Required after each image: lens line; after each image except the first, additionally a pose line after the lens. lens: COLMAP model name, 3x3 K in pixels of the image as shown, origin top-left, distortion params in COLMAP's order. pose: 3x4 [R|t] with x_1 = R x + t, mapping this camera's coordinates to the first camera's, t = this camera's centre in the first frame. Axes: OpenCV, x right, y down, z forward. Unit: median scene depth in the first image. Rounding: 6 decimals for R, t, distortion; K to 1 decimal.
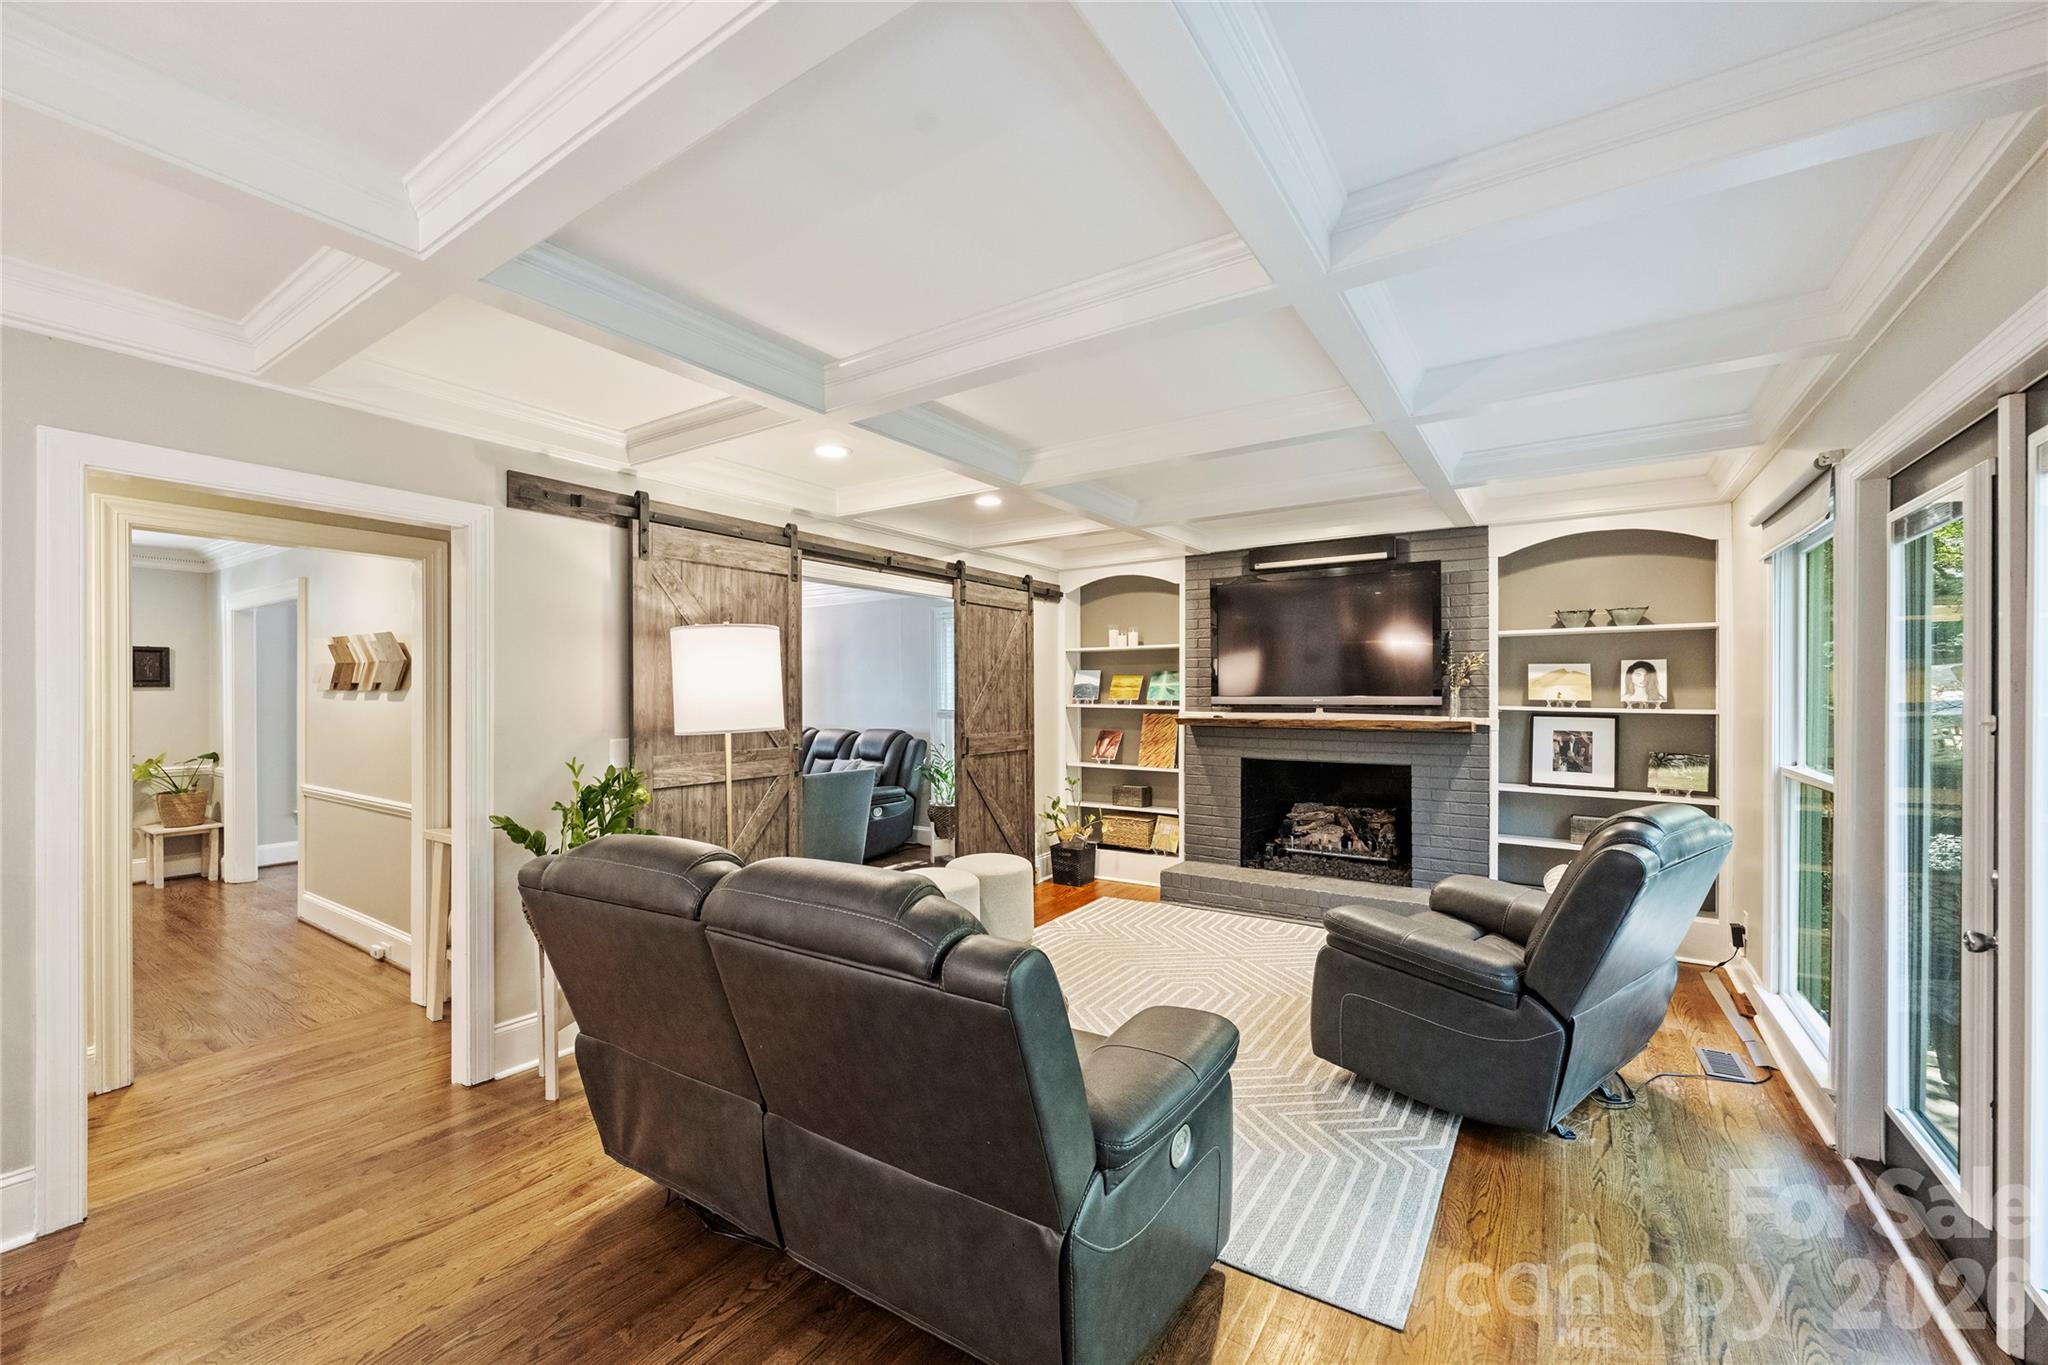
lens RADIAL K [[821.6, 0, 1016.8], [0, 821.6, 696.8], [0, 0, 1]] dist [-0.010125, -0.000231]
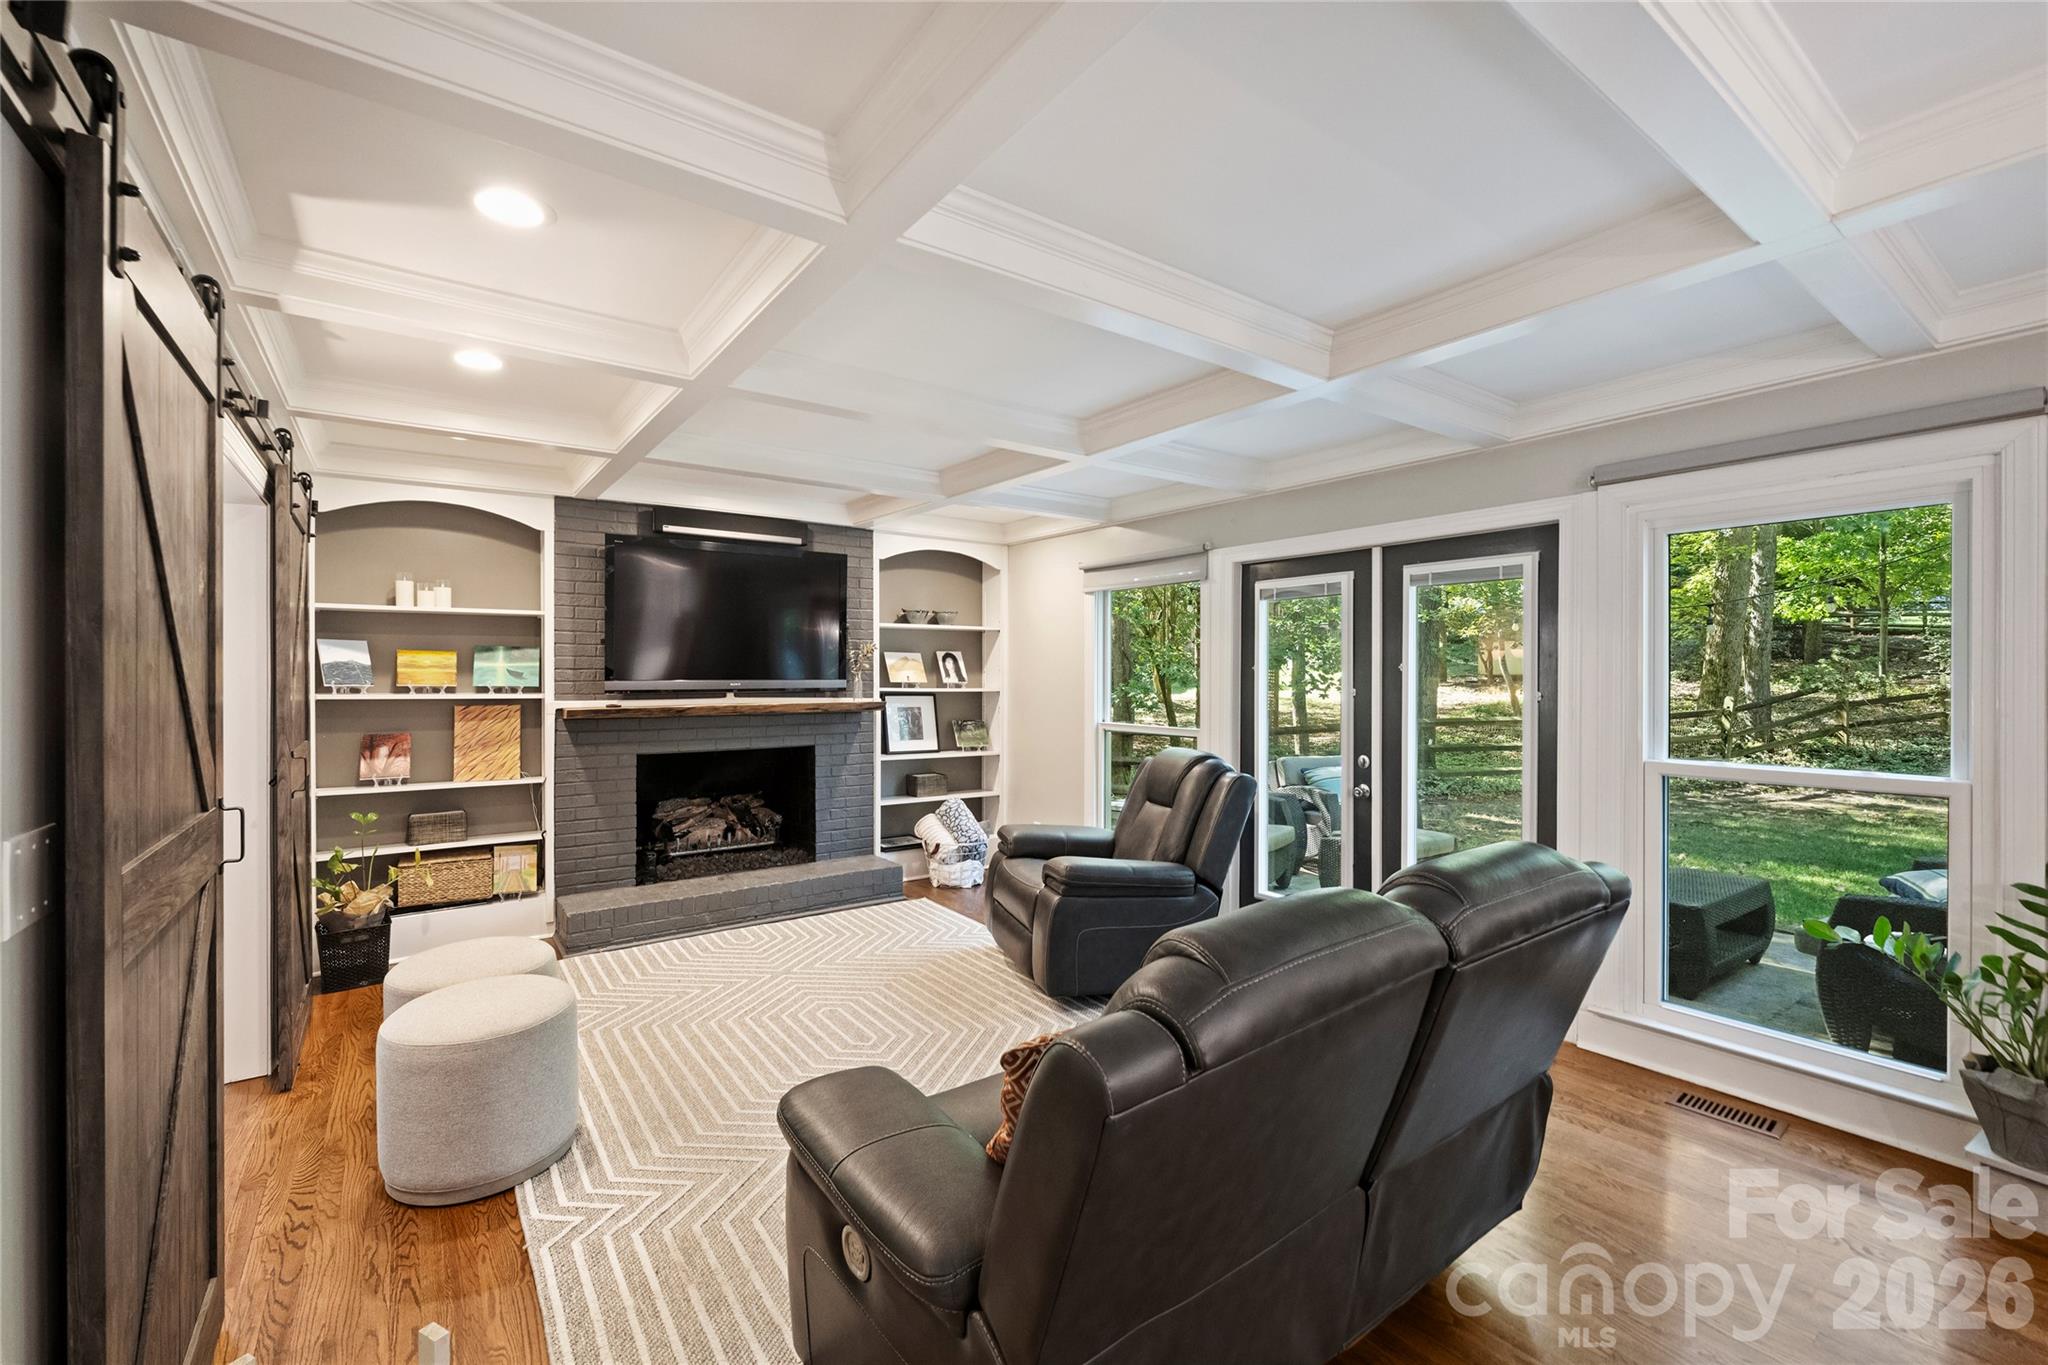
lens RADIAL K [[864.2, 0, 1014.7], [0, 864.2, 674.8], [0, 0, 1]] dist [0.000757, 0.000643]
pose [[0.342906, 0.000484, 0.939369, -0.439615], [0.002701, 0.999995, -0.001501, -0.003891], [-0.939366, 0.003052, 0.342903, 0.359581]]
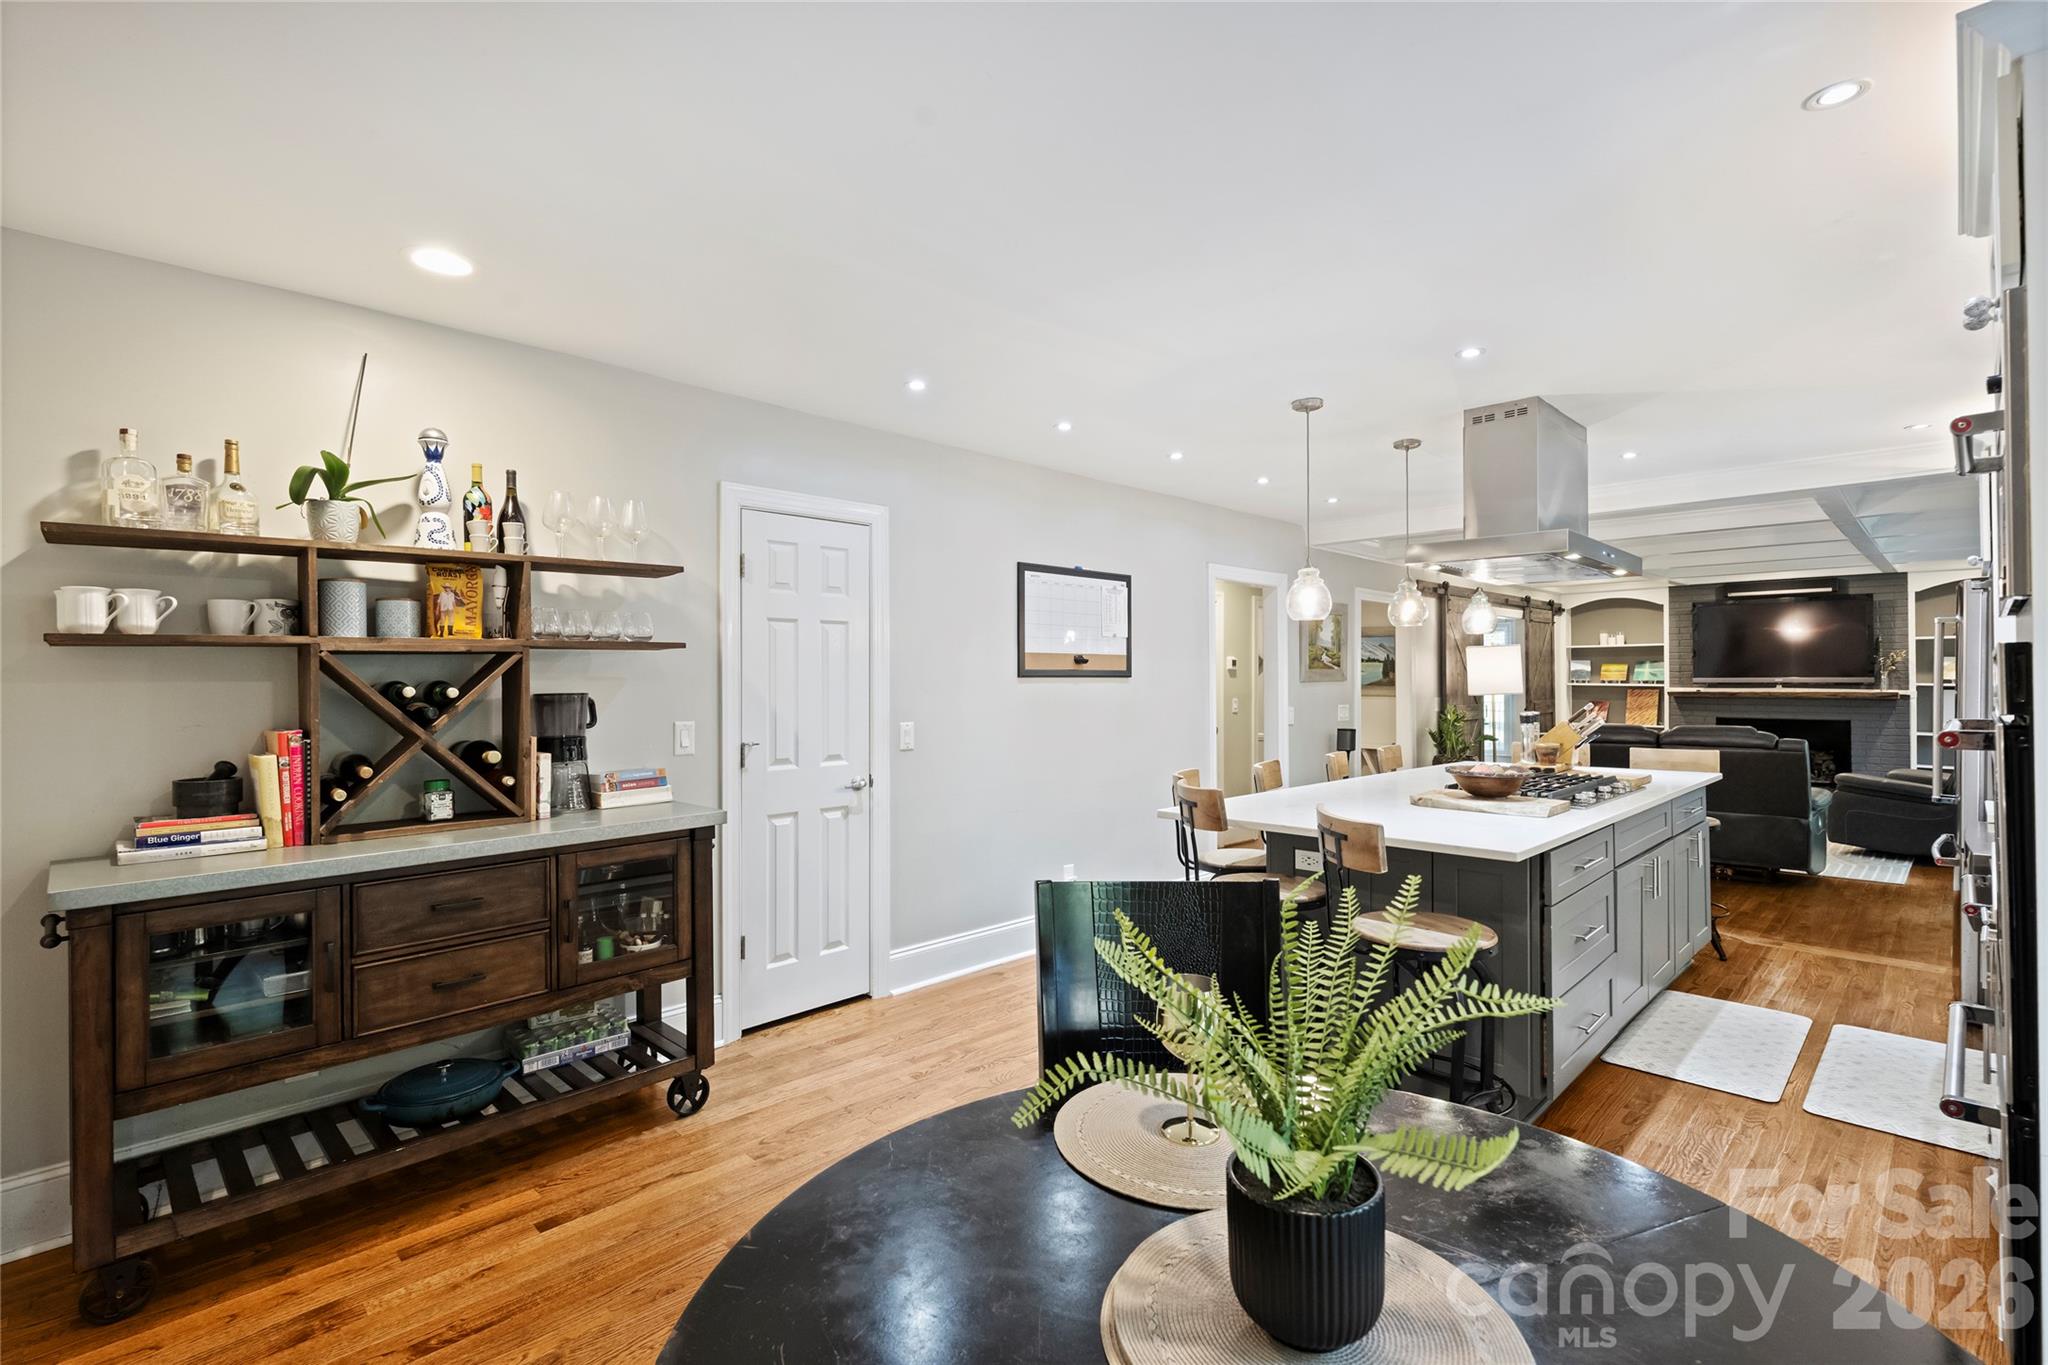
lens RADIAL K [[931.1, 0, 1007.6], [0, 931.1, 671.3], [0, 0, 1]] dist [-0.002082, -0.000933]
pose [[0.978264, -0.003462, -0.207334, -0.707803], [0.001581, 0.999956, -0.009238, 0.001627], [0.207357, 0.008710, 0.978227, -1.049635]]
